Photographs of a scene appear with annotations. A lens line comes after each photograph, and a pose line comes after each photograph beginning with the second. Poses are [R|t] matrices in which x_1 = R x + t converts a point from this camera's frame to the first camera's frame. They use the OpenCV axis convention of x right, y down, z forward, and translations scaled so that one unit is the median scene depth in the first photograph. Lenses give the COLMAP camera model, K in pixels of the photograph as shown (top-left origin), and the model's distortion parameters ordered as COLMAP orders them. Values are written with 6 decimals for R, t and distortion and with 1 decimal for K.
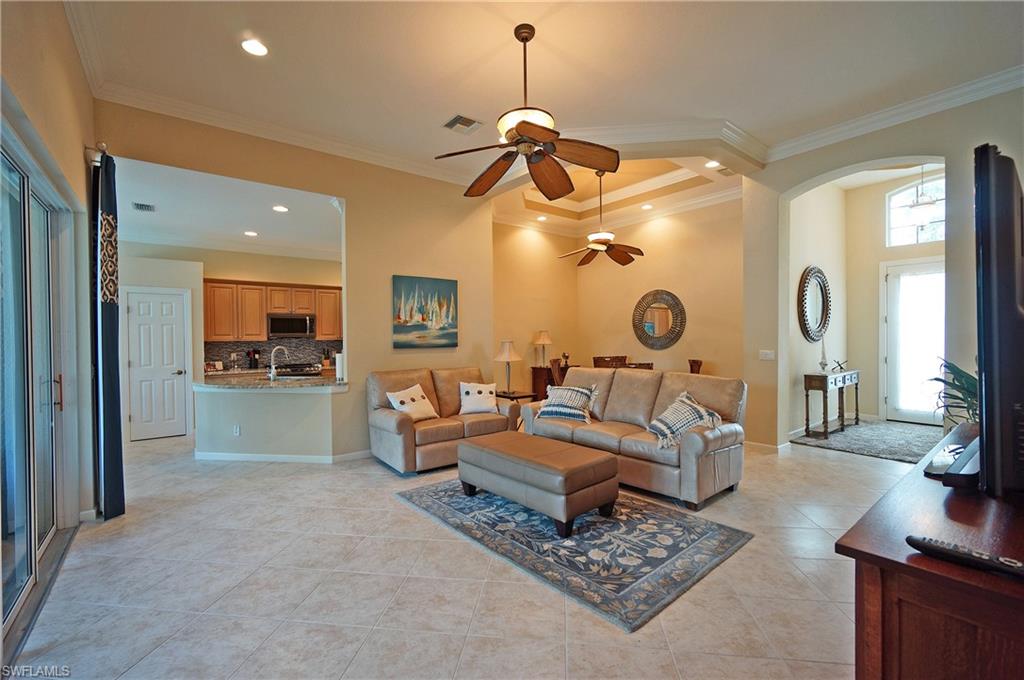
lens RADIAL K [[438.8, 0, 507.6], [0, 438.8, 340.1], [0, 0, 1]] dist [-0.011077, 0.005616]
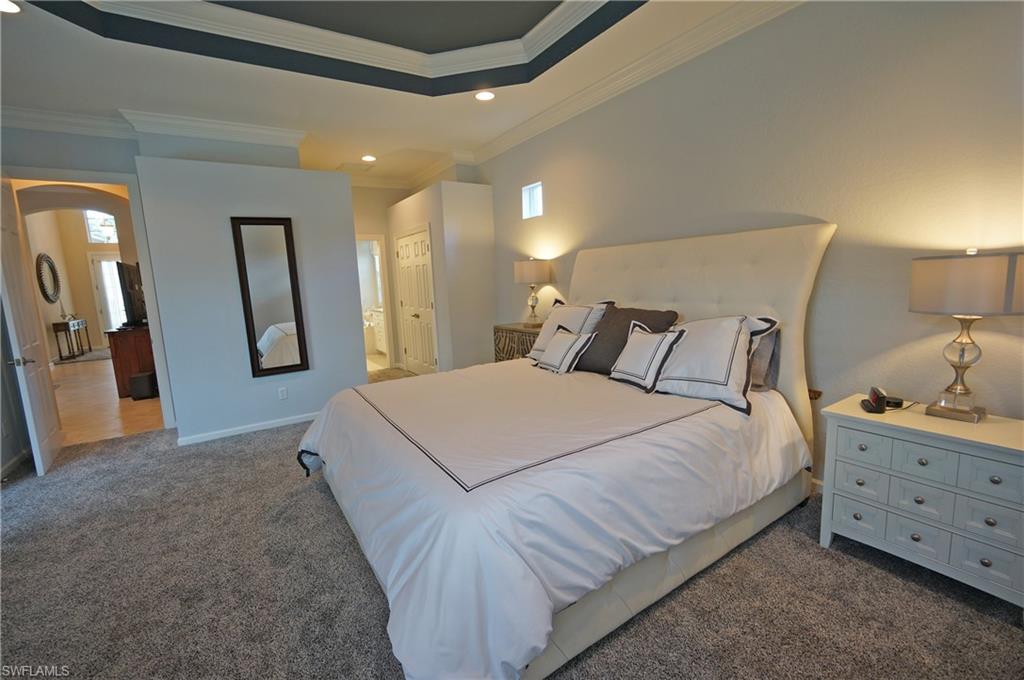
lens RADIAL K [[438.8, 0, 507.6], [0, 438.8, 340.1], [0, 0, 1]] dist [-0.011077, 0.005616]
pose [[0.094541, -0.139820, 0.985653, -0.779736], [0.052691, 0.989403, 0.135298, 0.011667], [-0.994126, 0.039144, 0.100907, -0.854137]]
